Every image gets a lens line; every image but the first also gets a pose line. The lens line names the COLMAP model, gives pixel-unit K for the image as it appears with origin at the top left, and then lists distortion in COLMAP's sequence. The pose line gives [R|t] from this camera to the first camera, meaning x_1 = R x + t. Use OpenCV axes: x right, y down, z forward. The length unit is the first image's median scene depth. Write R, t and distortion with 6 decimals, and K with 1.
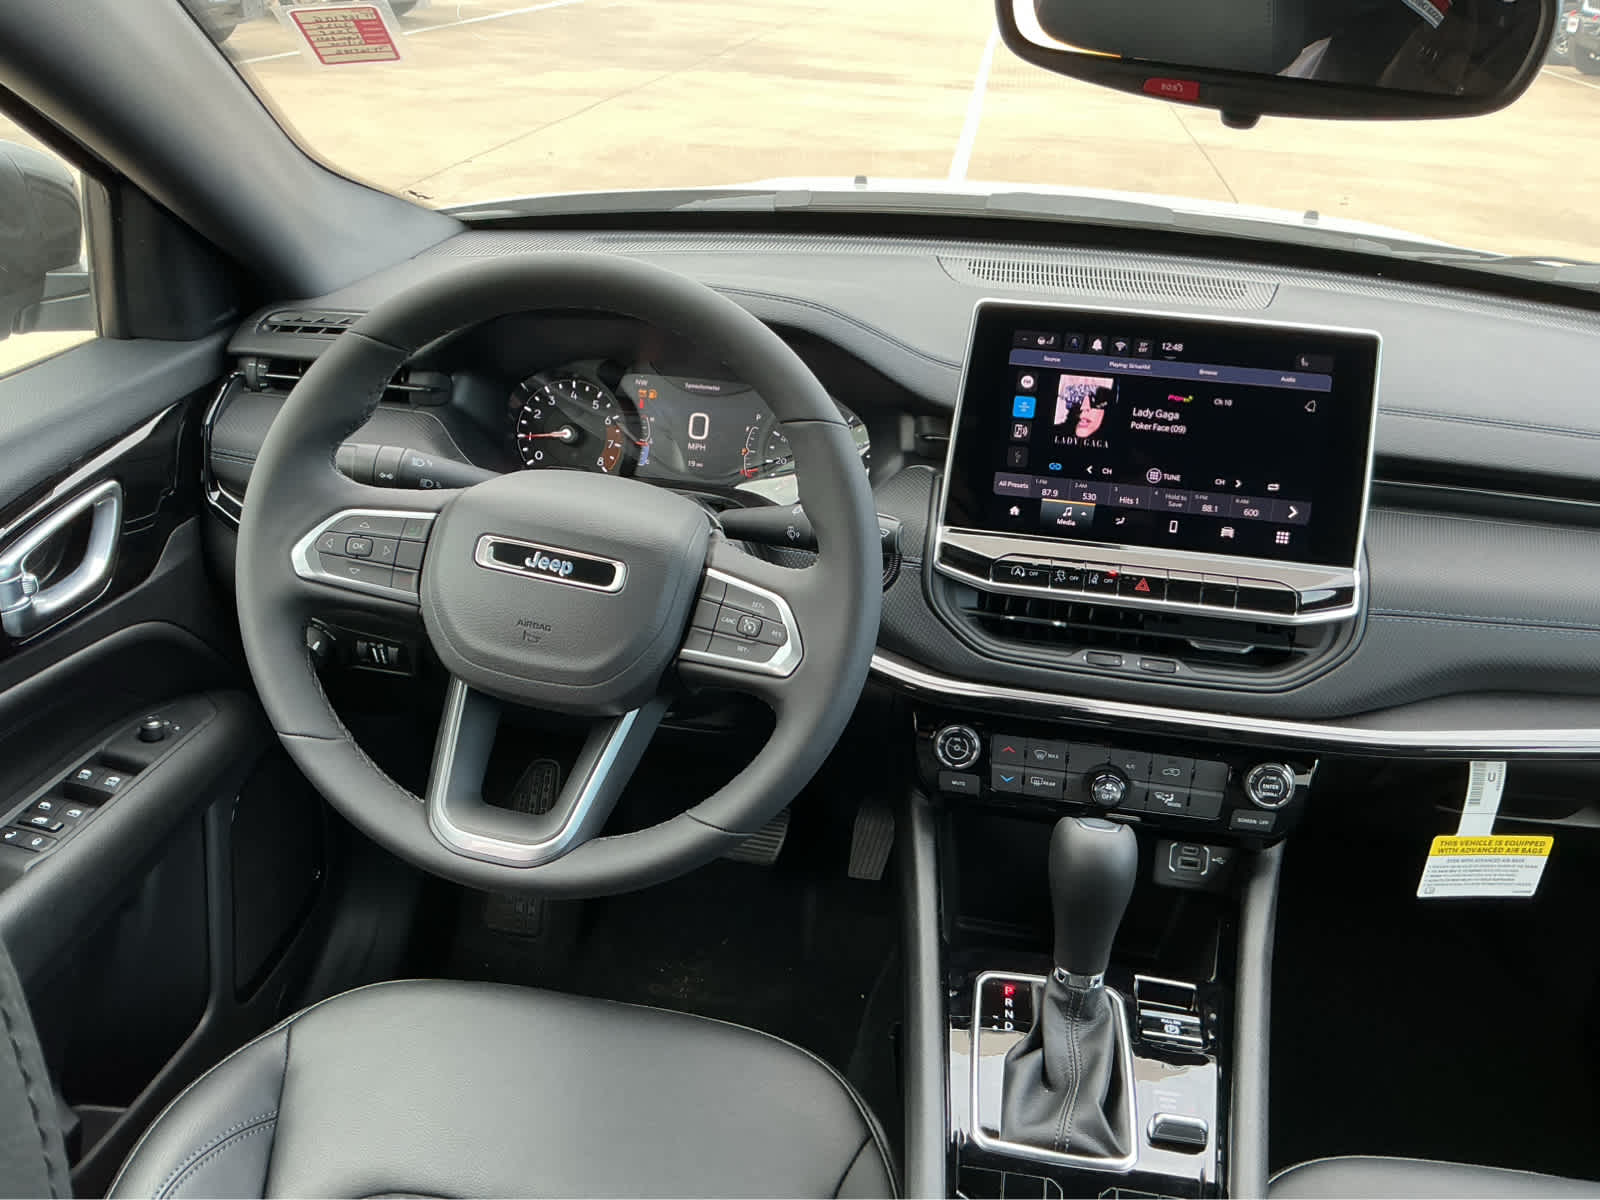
lens RADIAL K [[1325.3, 0, 811.8], [0, 1325.3, 602.8], [0, 0, 1]] dist [0.070745, -0.140697]
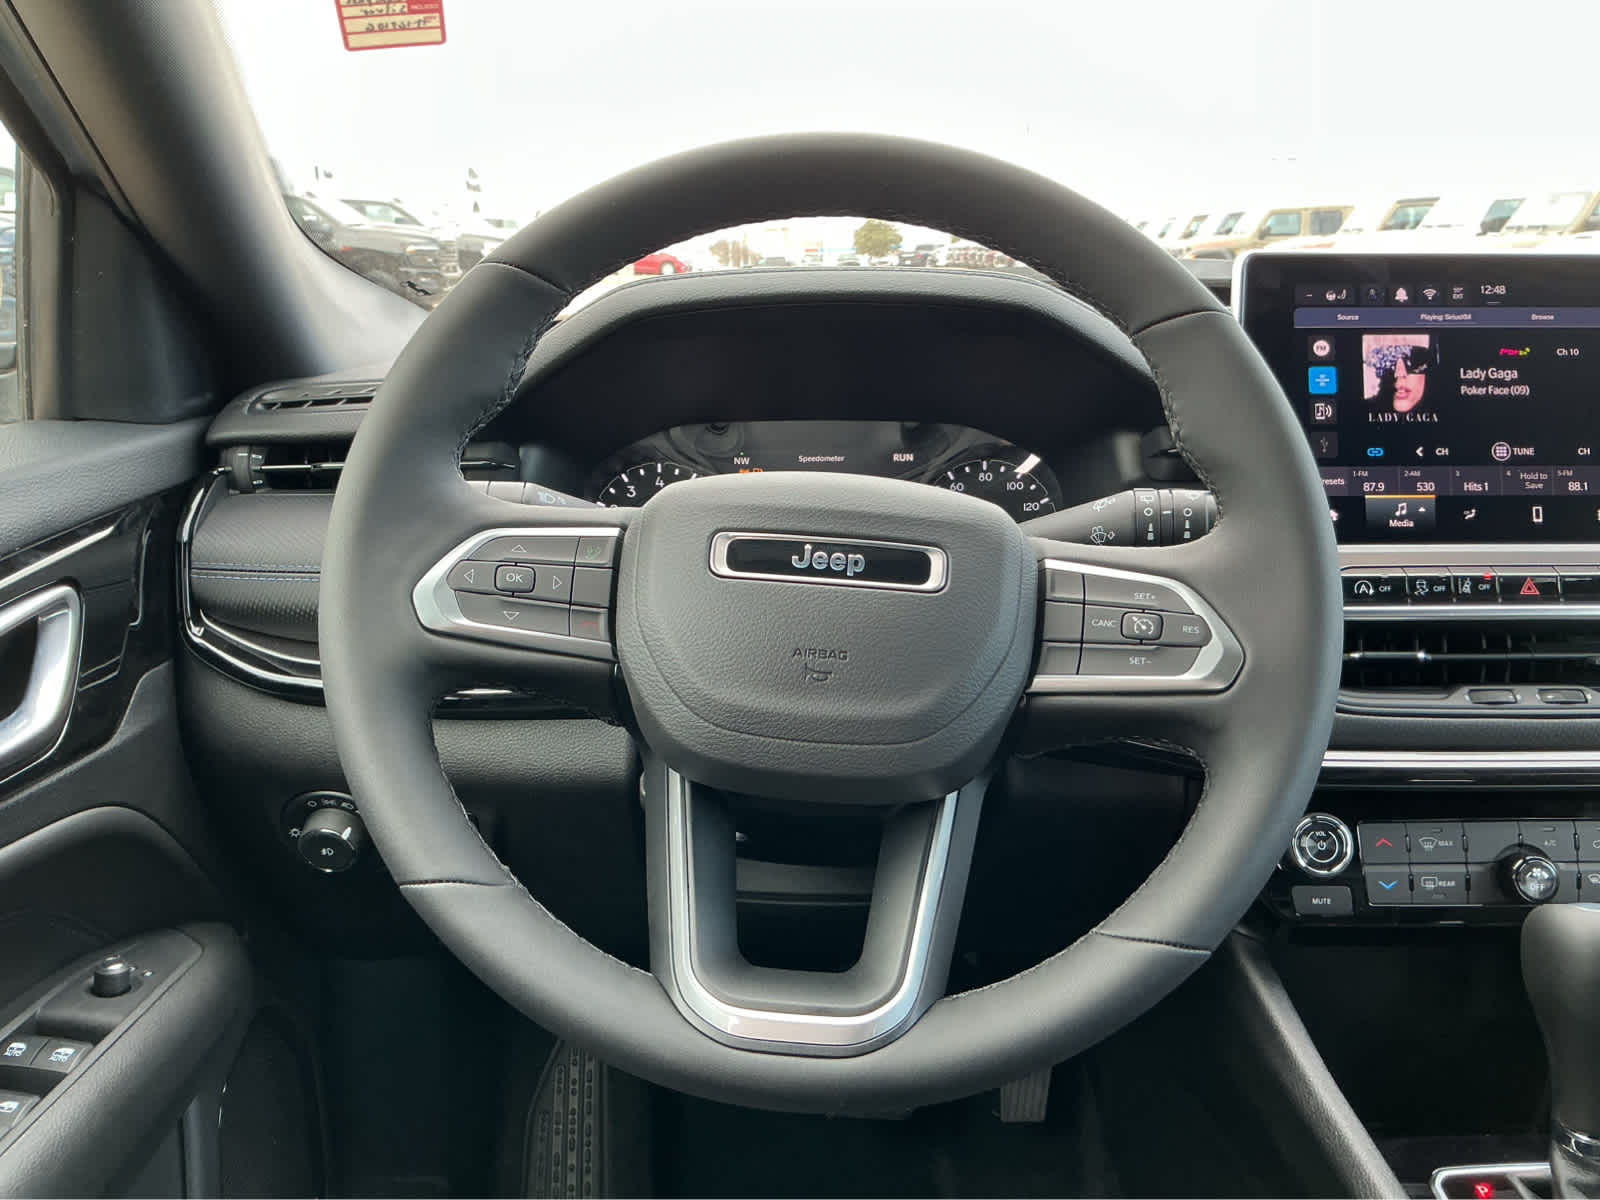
lens RADIAL K [[1325.3, 0, 785.7], [0, 1325.3, 611.0], [0, 0, 1]] dist [0.070745, -0.140697]
pose [[0.988399, -0.093212, 0.119911, -0.247569], [0.117431, 0.969716, -0.214153, 0.108331], [-0.096318, 0.225750, 0.969412, 0.315467]]
